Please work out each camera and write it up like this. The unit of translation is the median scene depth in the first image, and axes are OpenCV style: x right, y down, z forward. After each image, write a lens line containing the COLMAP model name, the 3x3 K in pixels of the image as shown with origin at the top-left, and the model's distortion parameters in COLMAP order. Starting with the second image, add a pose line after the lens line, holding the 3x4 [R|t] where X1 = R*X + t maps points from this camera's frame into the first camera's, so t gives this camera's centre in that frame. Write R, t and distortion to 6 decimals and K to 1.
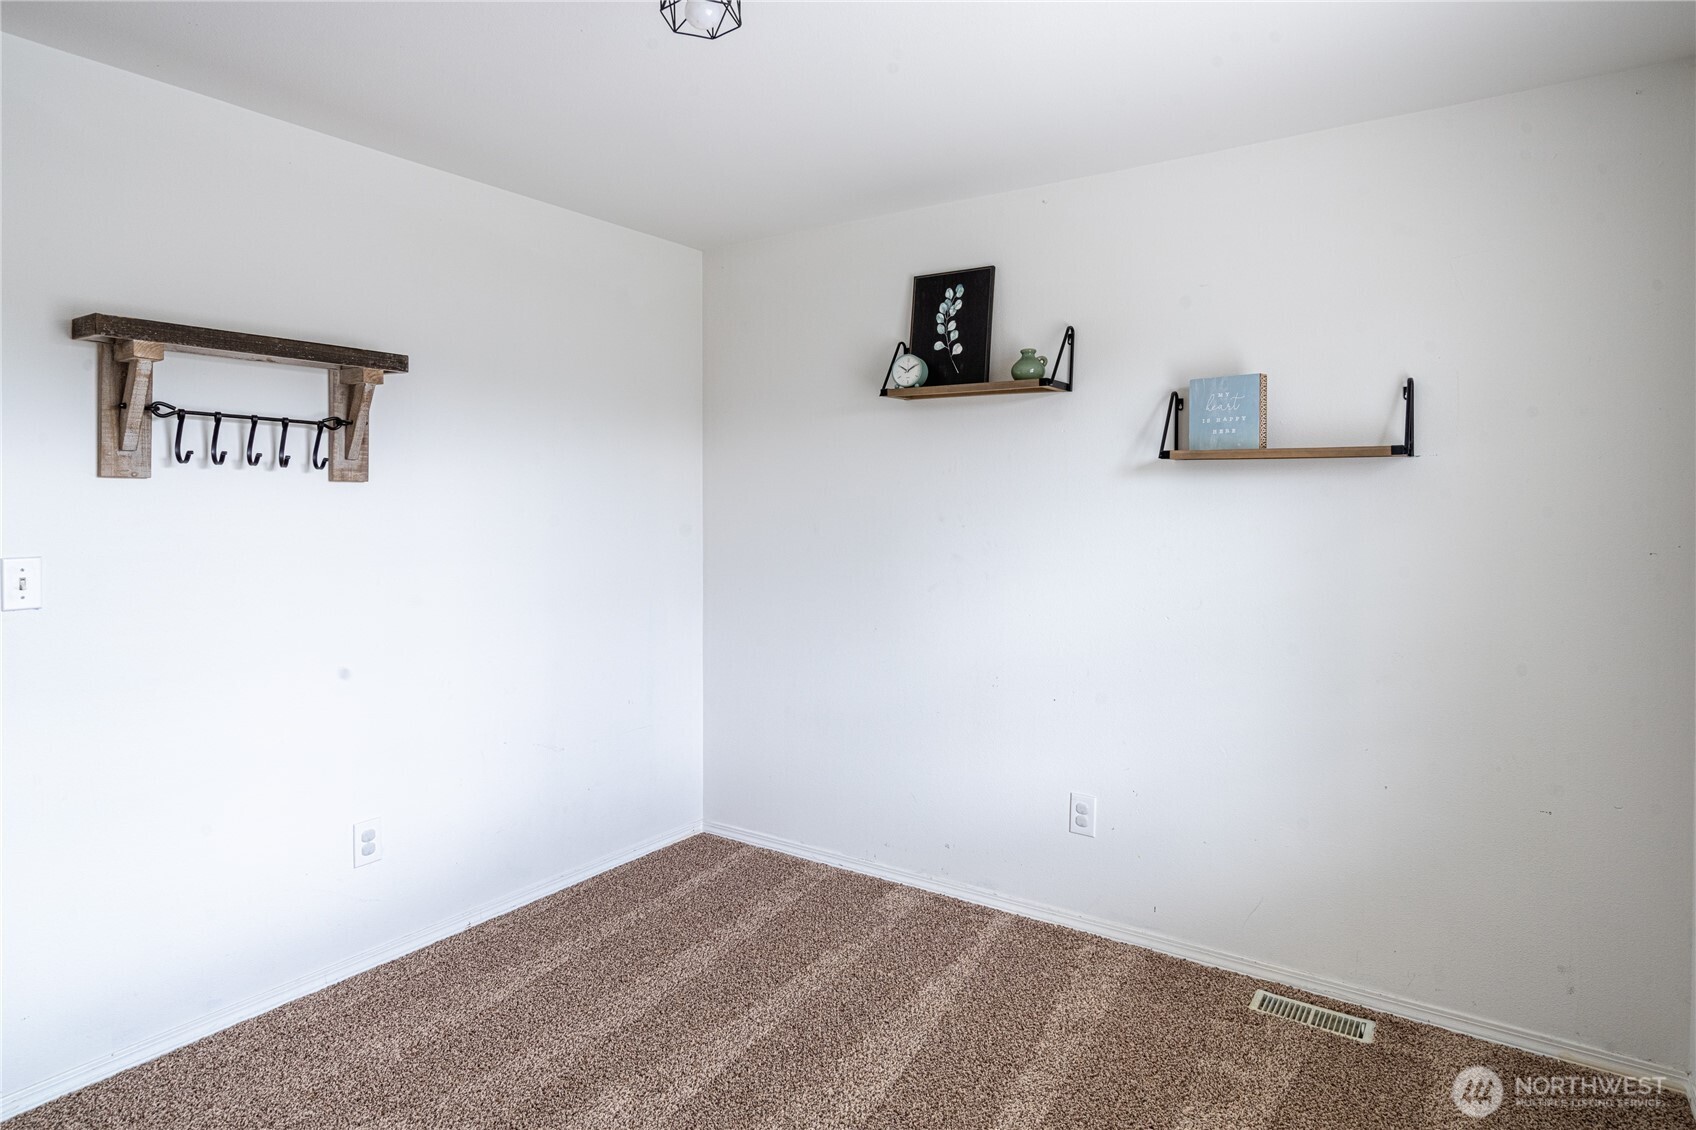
lens RADIAL K [[960.4, 0, 843.9], [0, 960.4, 510.6], [0, 0, 1]] dist [0.001498, 0.000363]
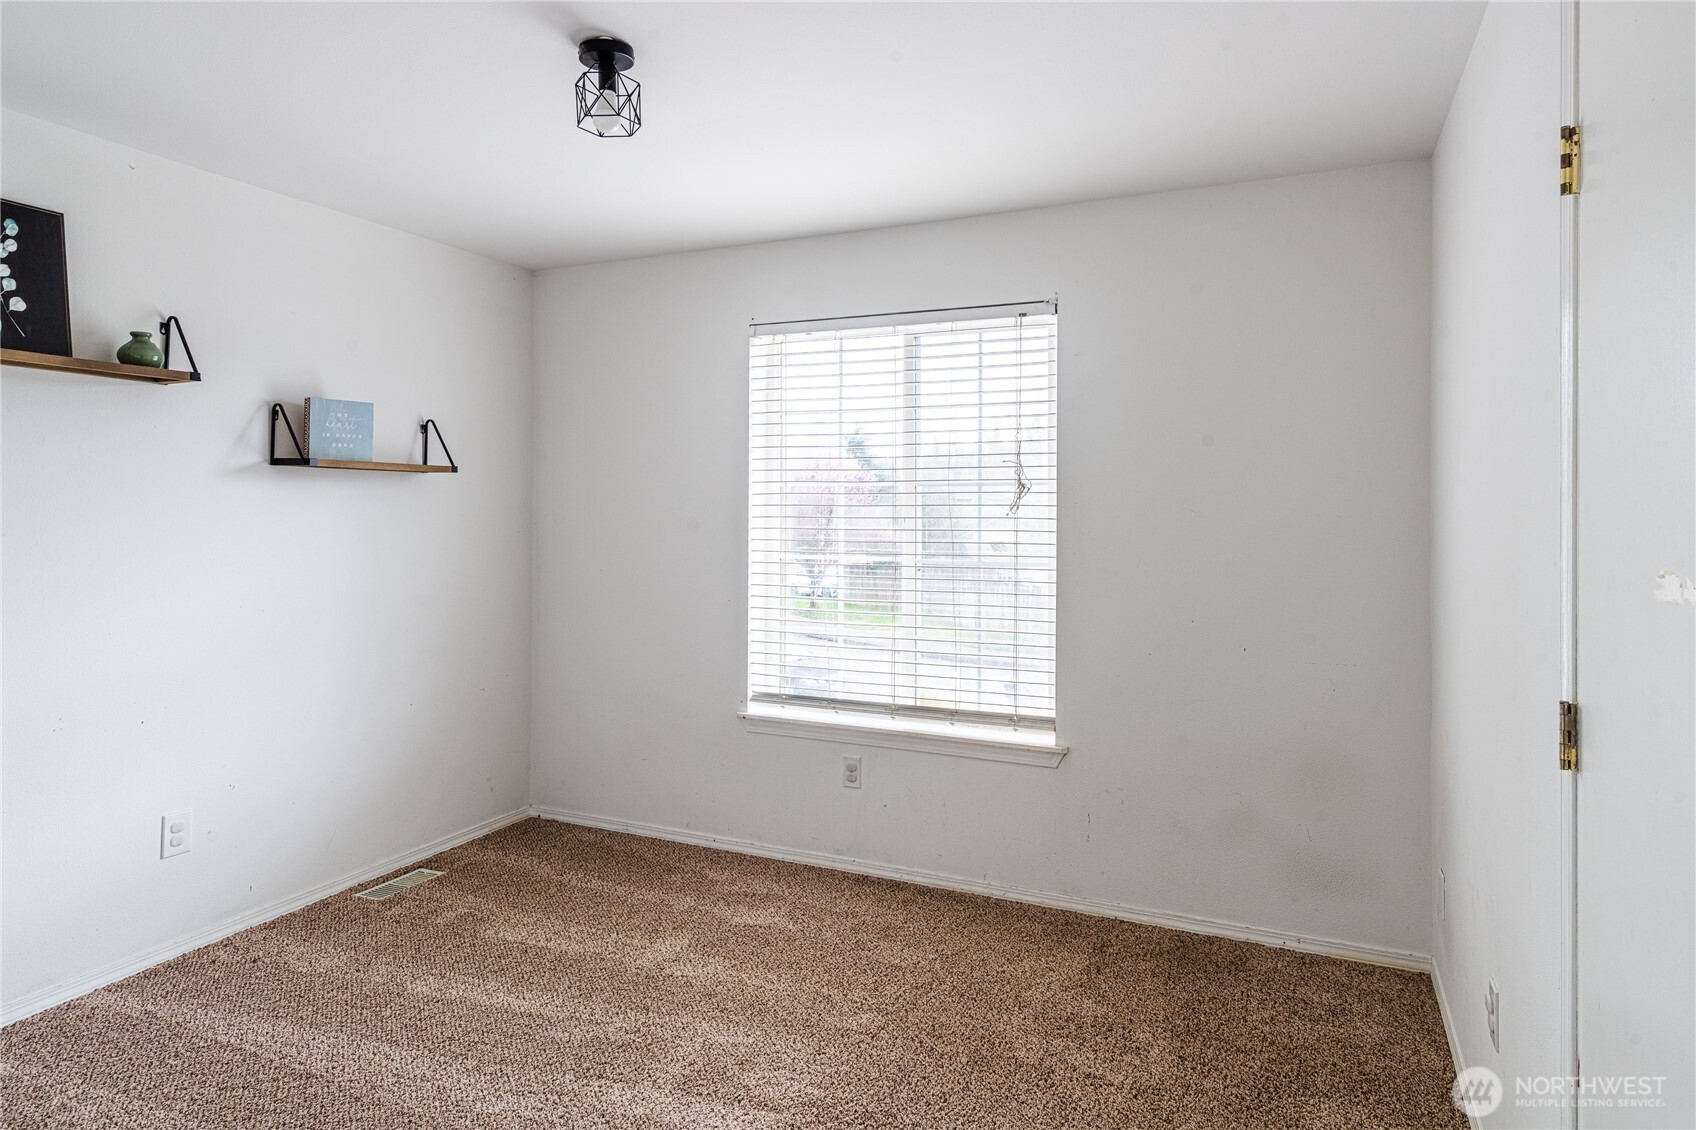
lens RADIAL K [[960.4, 0, 863.5], [0, 960.4, 505.4], [0, 0, 1]] dist [0.001498, 0.000363]
pose [[-0.176992, 0.002133, 0.984210, -0.902809], [0.009655, 0.999953, -0.000431, 0.000306], [-0.984165, 0.009426, -0.177004, 0.559244]]
